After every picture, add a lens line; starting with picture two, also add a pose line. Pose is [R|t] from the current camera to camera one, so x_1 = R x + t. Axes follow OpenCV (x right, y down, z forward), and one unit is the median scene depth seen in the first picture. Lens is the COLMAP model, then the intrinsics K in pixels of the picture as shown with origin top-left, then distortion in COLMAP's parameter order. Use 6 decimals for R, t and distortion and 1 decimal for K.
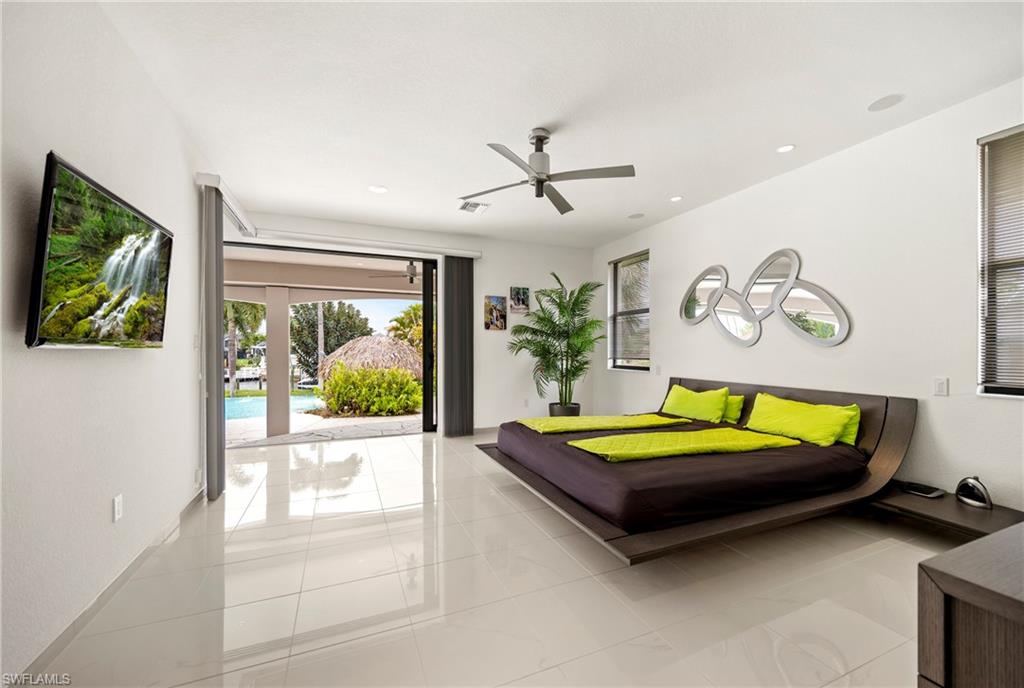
lens RADIAL K [[407.1, 0, 521.8], [0, 407.1, 347.5], [0, 0, 1]] dist [0.002625, -0.000088]
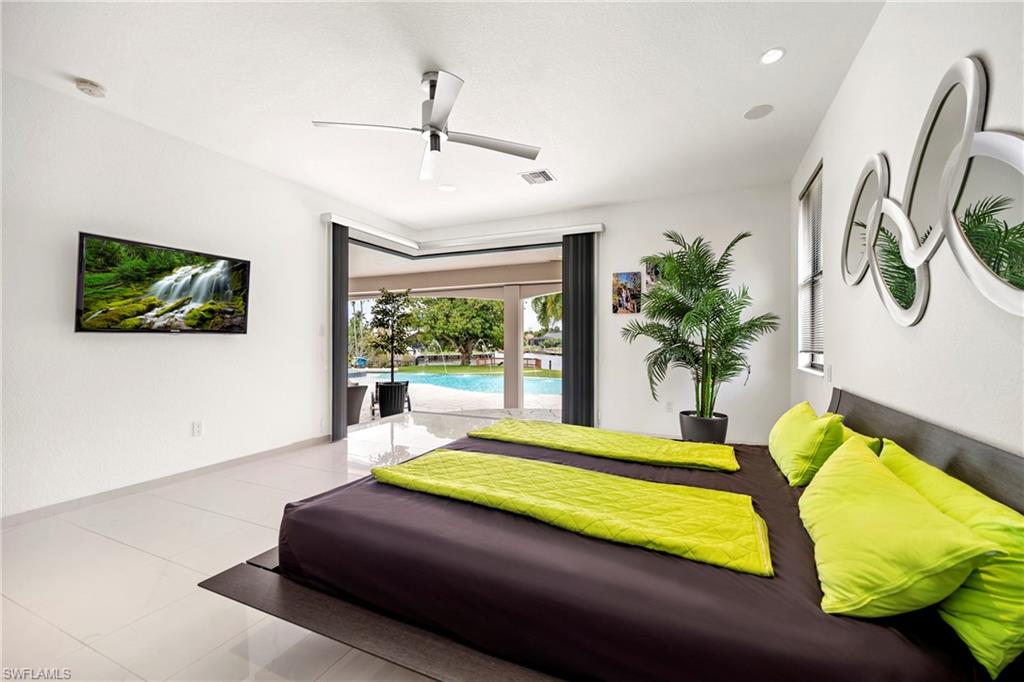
lens RADIAL K [[407.1, 0, 517.2], [0, 407.1, 338.6], [0, 0, 1]] dist [0.002625, -0.000088]
pose [[0.685843, 0.000754, -0.727750, 0.402856], [0.001351, 0.999996, 0.002309, 0.006010], [0.727749, -0.002567, 0.685839, 0.282974]]
